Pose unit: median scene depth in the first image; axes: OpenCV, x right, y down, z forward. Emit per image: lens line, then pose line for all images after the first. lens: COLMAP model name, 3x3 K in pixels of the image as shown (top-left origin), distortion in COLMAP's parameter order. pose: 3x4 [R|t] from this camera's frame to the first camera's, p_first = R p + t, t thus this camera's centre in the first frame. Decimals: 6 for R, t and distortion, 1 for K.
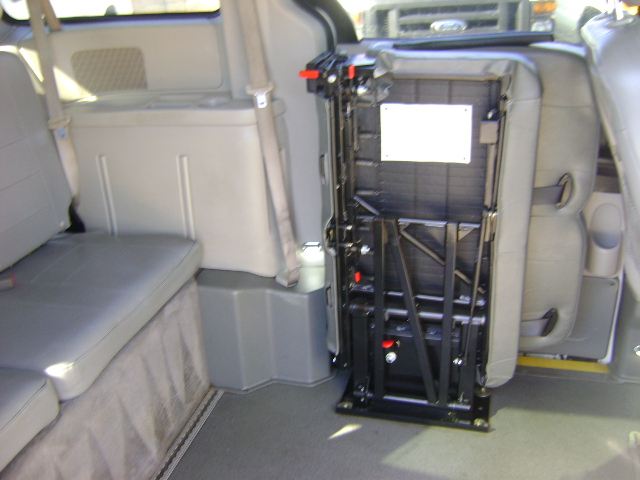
lens RADIAL K [[670.2, 0, 320.1], [0, 670.2, 239.9], [0, 0, 1]] dist [-0.110872, 0.000000]
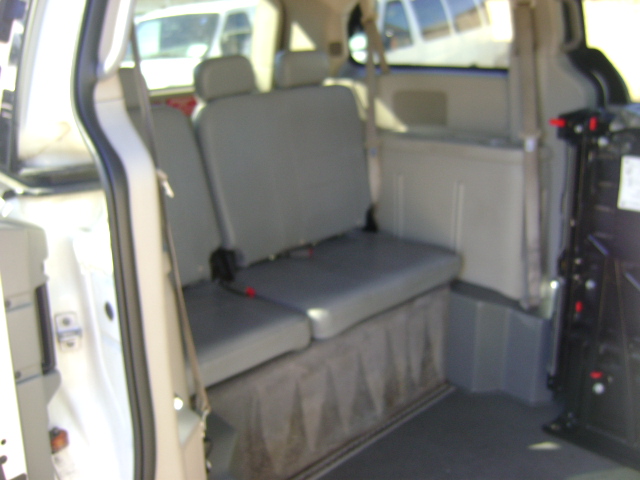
lens RADIAL K [[670.2, 0, 320.4], [0, 670.2, 237.5], [0, 0, 1]] dist [-0.110872, 0.000000]
pose [[0.853749, 0.174376, -0.490618, 0.191127], [-0.218734, 0.975191, -0.034028, 0.068736], [0.472513, 0.136367, 0.870710, -0.160795]]
